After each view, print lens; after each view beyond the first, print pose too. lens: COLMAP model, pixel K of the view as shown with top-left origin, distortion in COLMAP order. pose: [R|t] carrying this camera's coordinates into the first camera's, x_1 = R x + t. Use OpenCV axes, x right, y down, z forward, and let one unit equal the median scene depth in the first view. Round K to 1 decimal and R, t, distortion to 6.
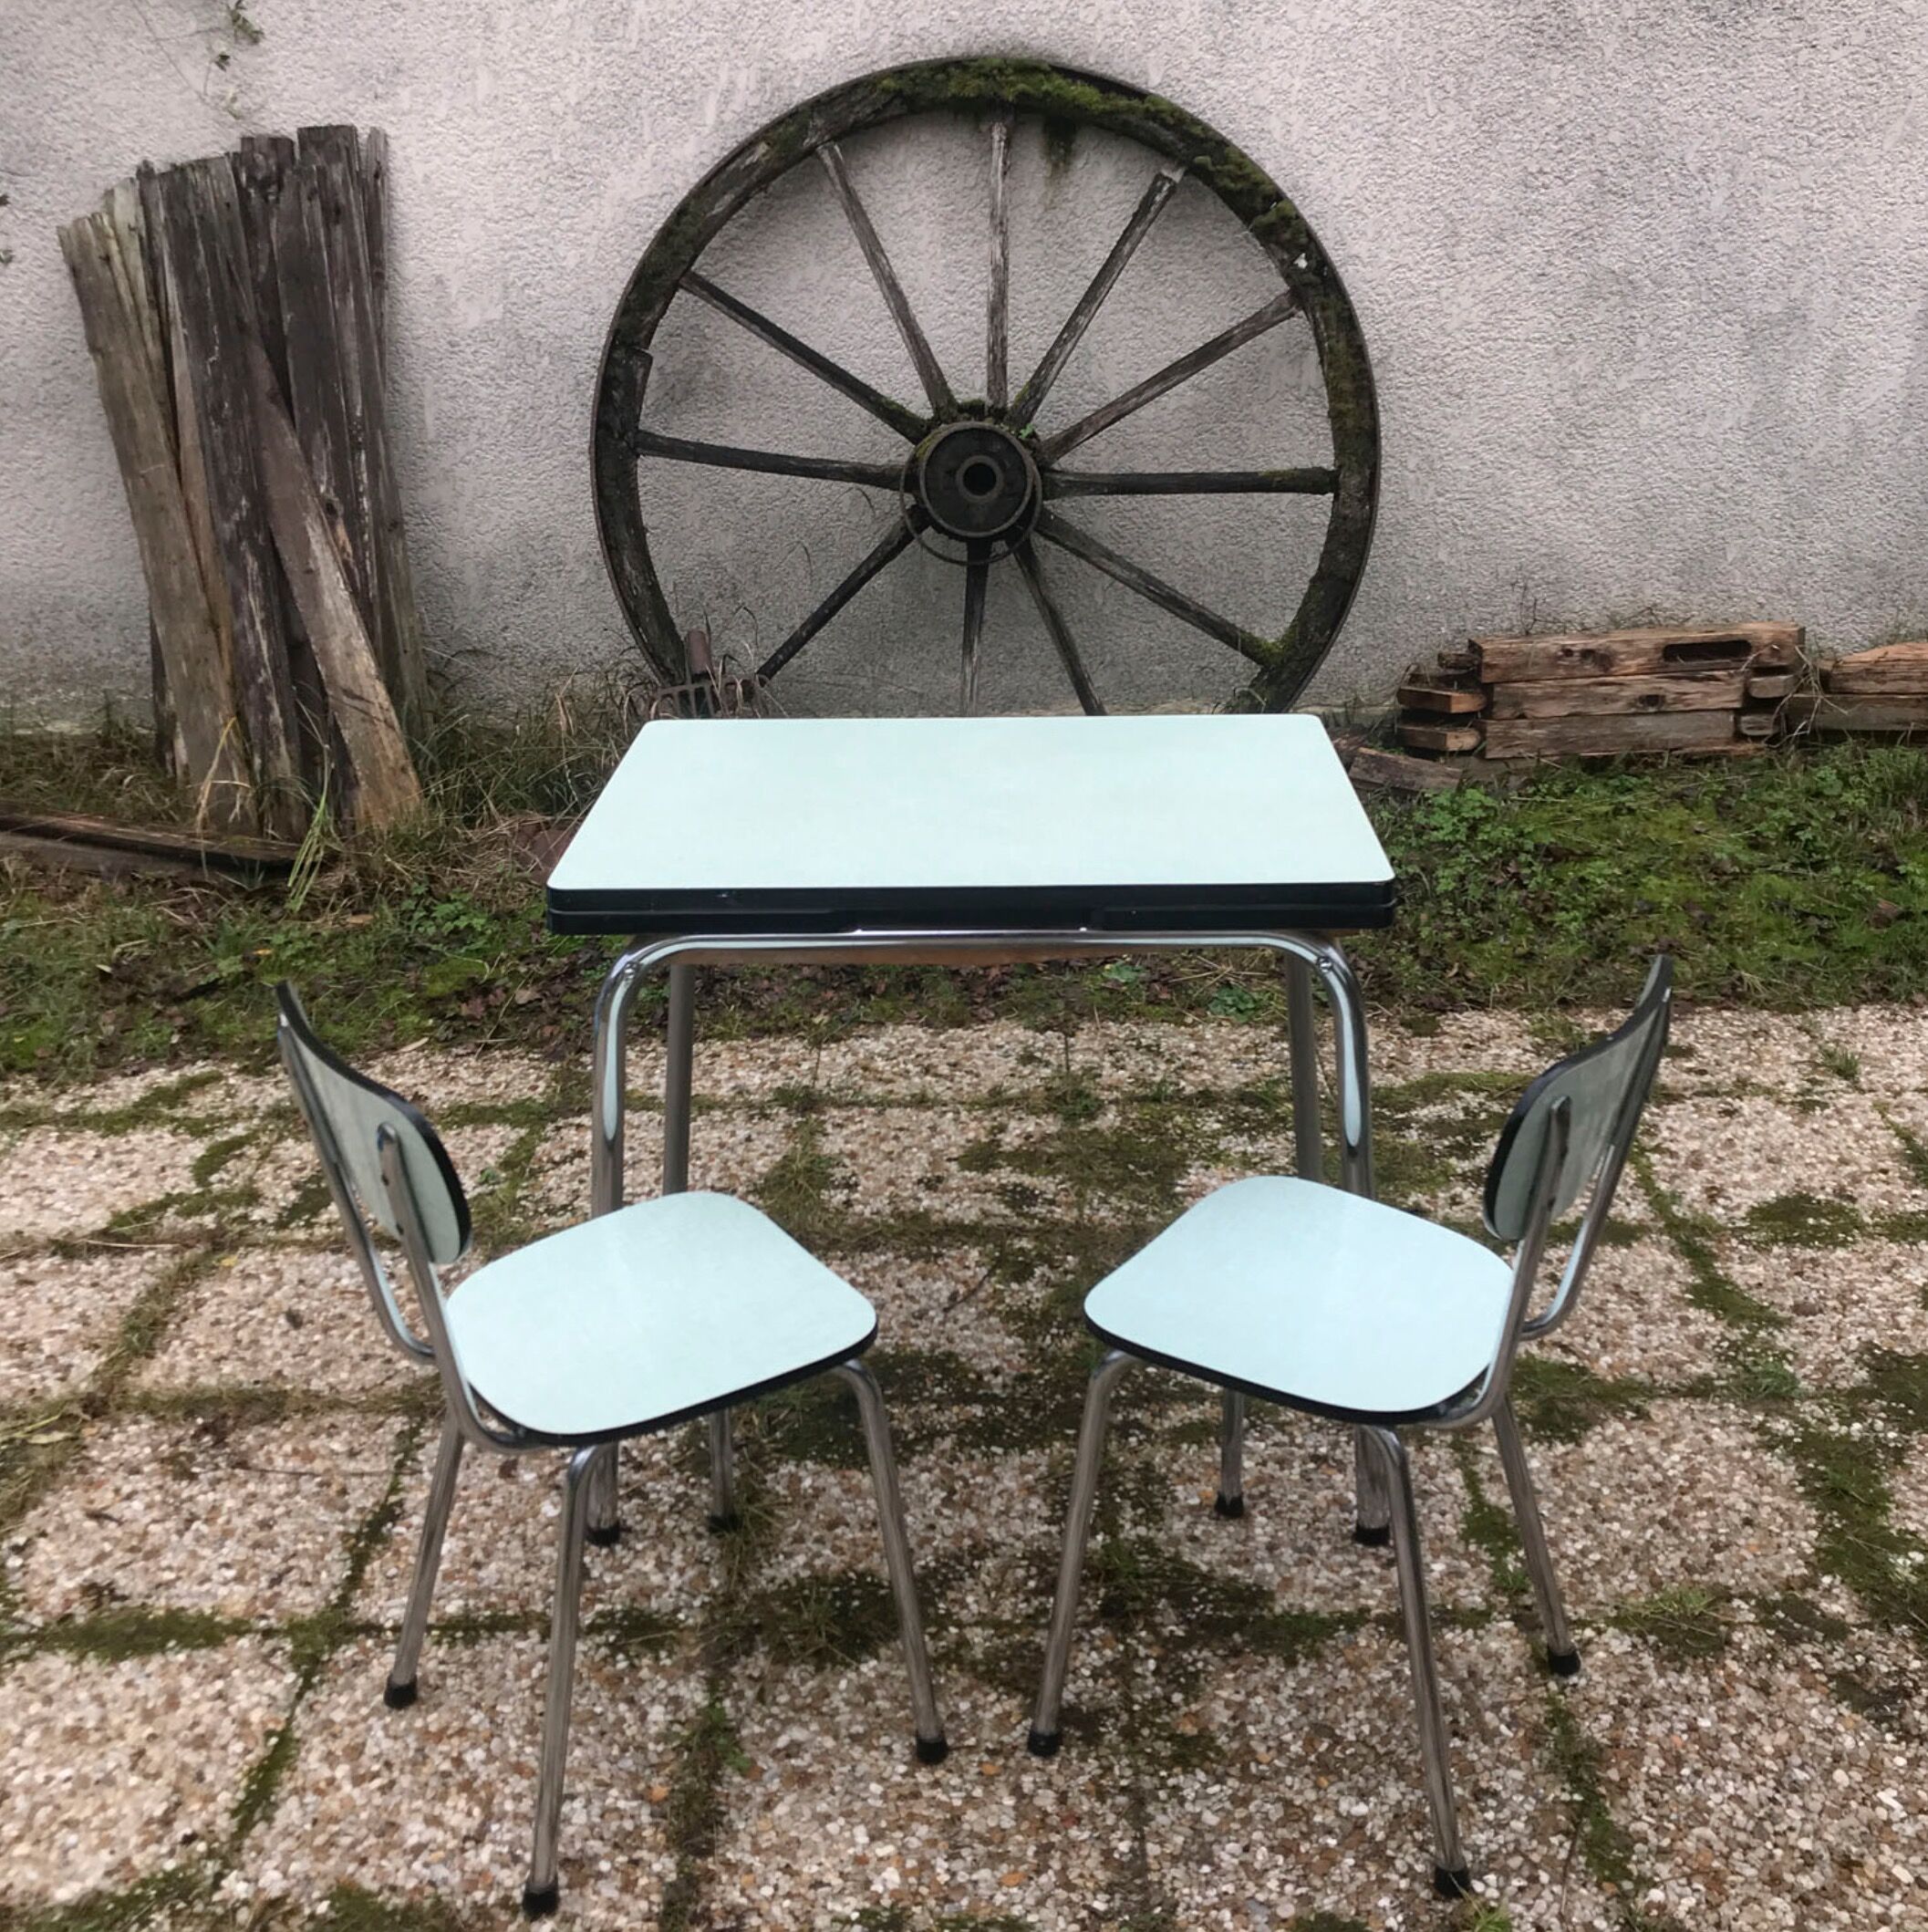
lens RADIAL K [[2172.0, 0, 966.1], [0, 2172.0, 952.0], [0, 0, 1]] dist [-0.050343, 0.166762]
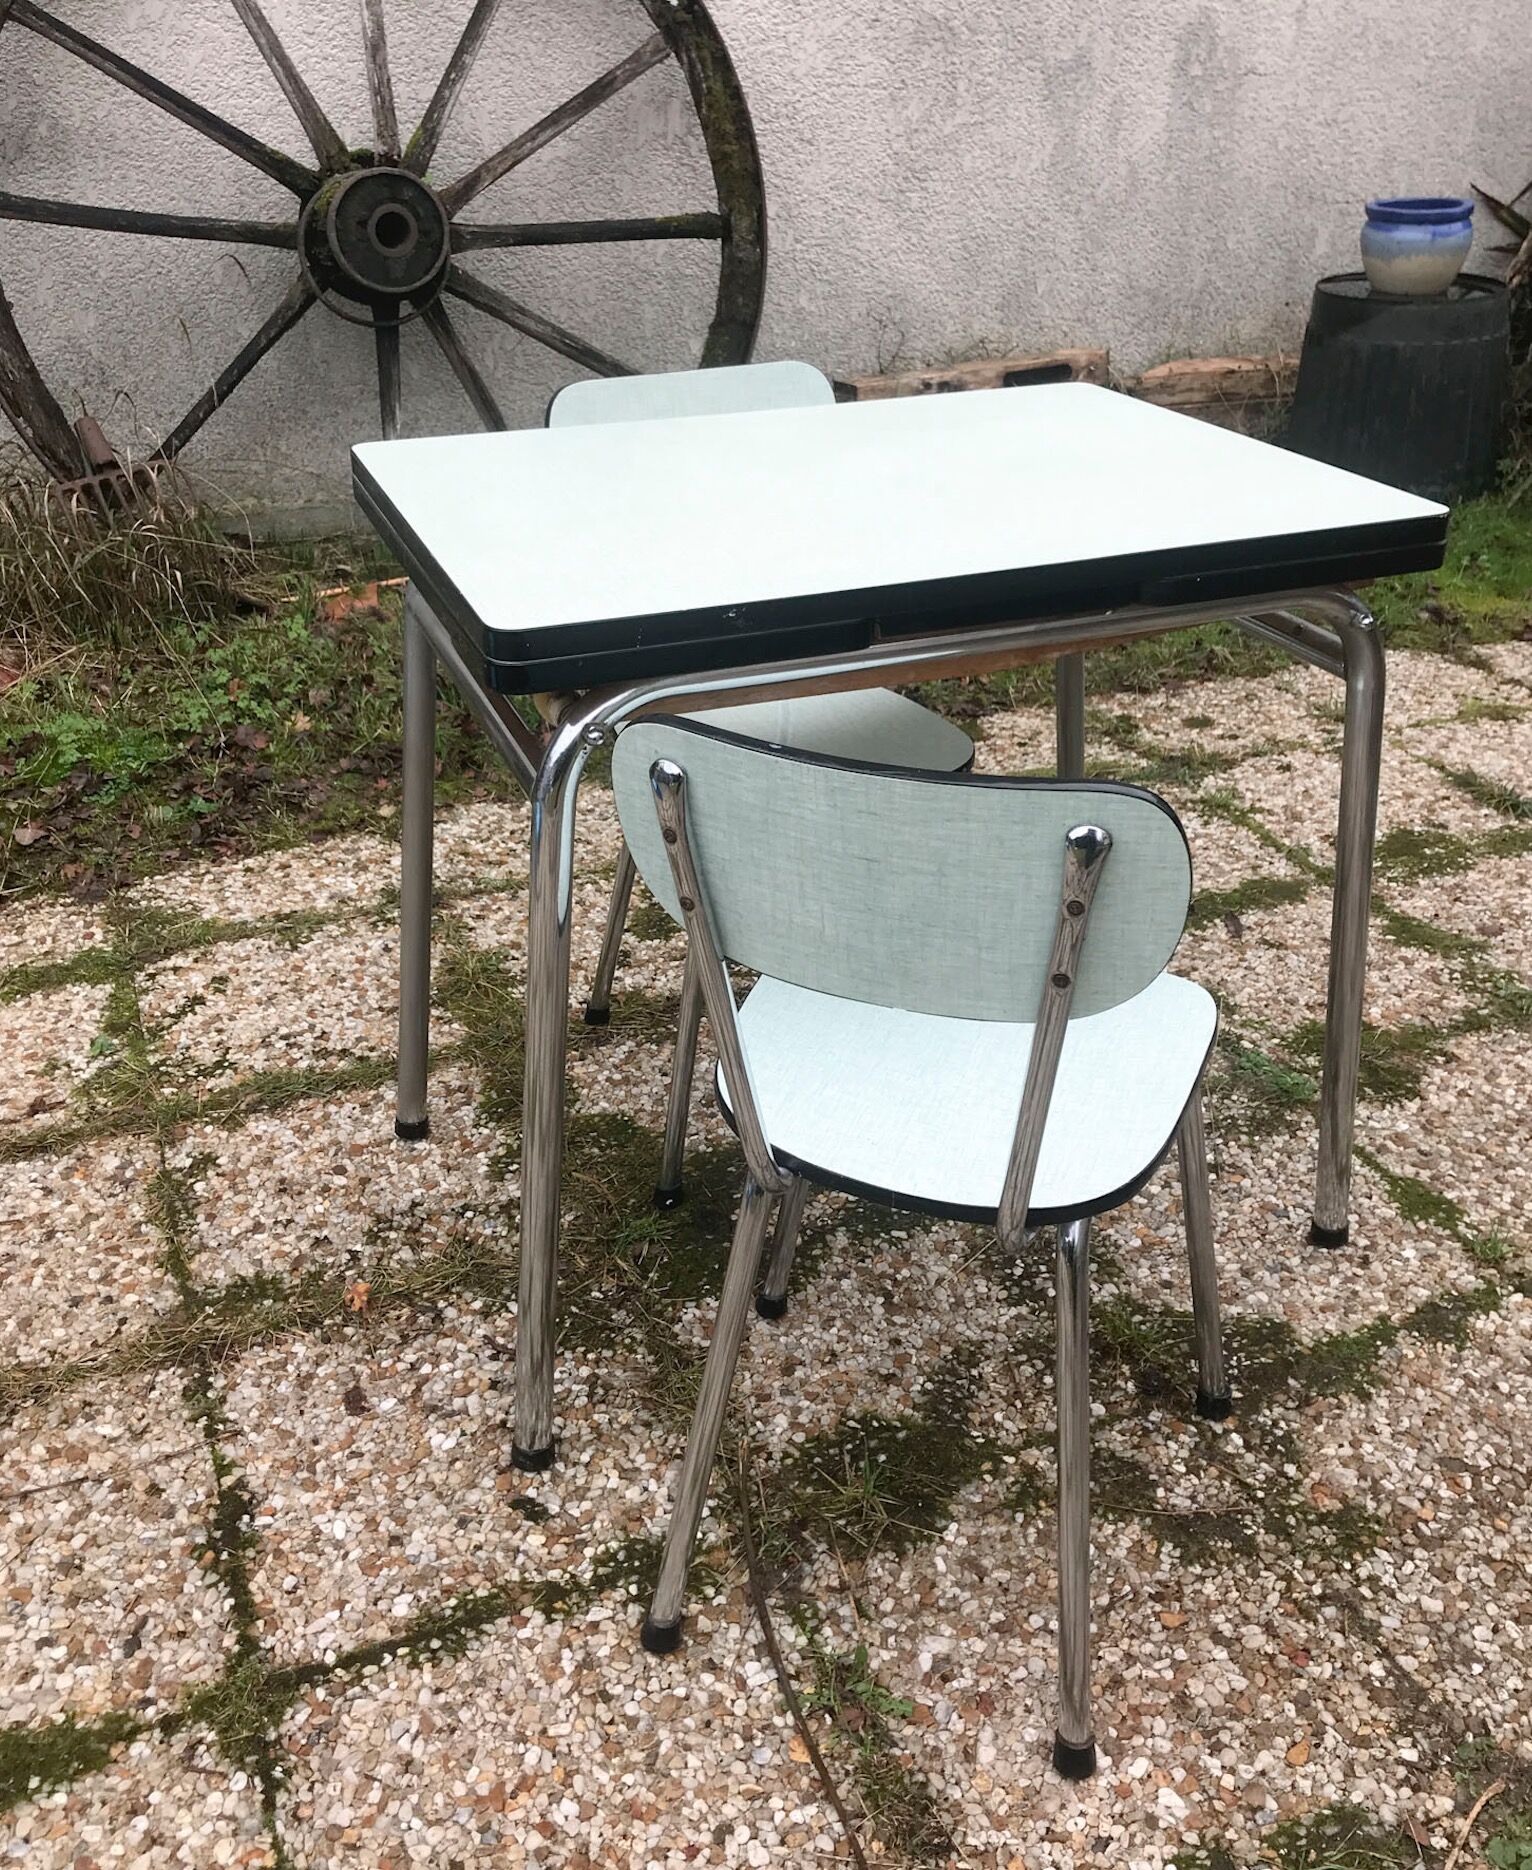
lens RADIAL K [[1777.9, 0, 752.9], [0, 1777.9, 852.0], [0, 0, 1]] dist [-0.000829, 0.030147]
pose [[0.925206, -0.154489, 0.346592, -0.272987], [0.130597, 0.987212, 0.091416, -0.000264], [-0.356283, -0.039315, 0.933551, 0.349824]]
